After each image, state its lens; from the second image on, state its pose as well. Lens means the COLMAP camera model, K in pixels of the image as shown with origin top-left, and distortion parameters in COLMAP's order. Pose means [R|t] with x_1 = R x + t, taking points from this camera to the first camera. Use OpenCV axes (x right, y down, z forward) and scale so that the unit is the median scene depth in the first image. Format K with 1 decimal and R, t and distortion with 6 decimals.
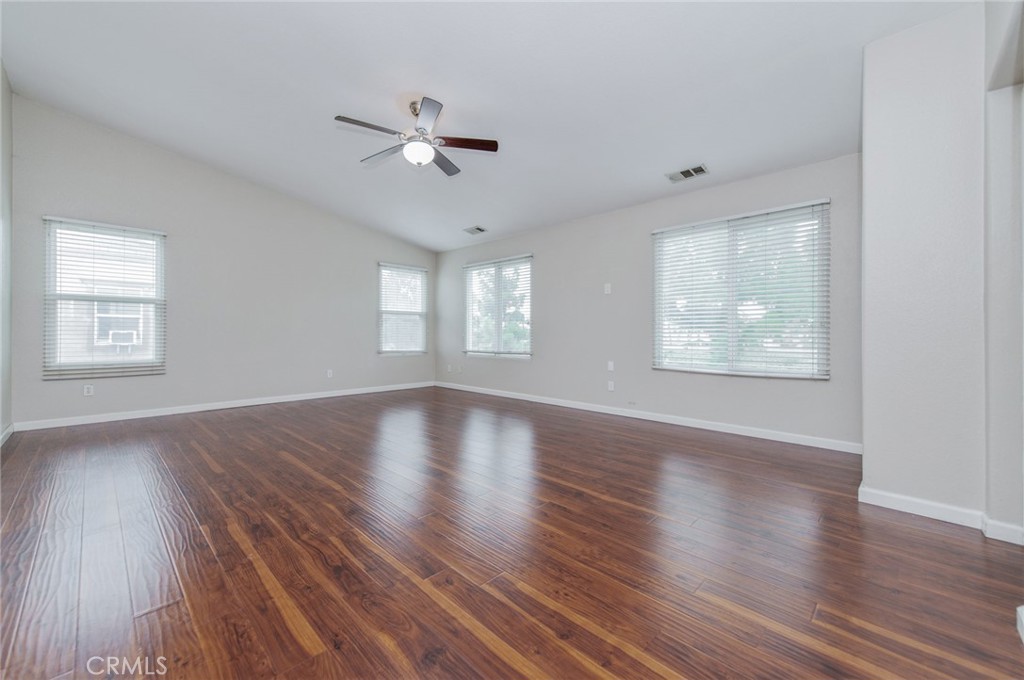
lens RADIAL K [[402.4, 0, 509.5], [0, 402.4, 335.3], [0, 0, 1]] dist [0.000142, -0.000004]
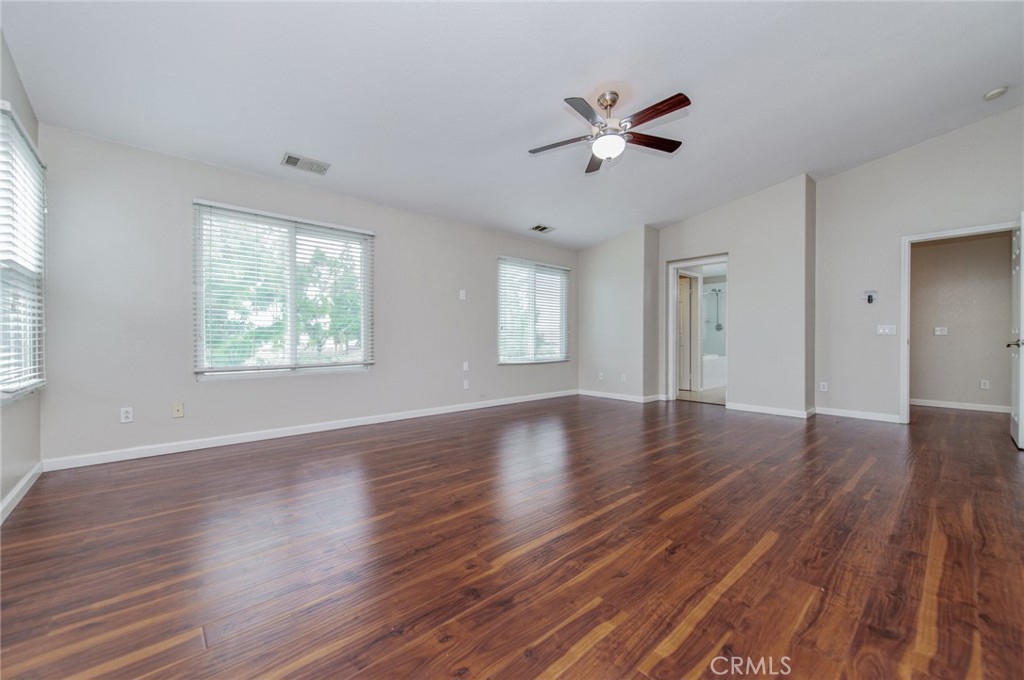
lens RADIAL K [[401.2, 0, 510.1], [0, 401.2, 341.1], [0, 0, 1]] dist [0.011715, -0.002690]
pose [[0.075351, -0.014448, 0.997052, -1.038851], [0.000258, 0.999895, 0.014469, -0.011064], [-0.997157, -0.000833, 0.075347, 1.000700]]
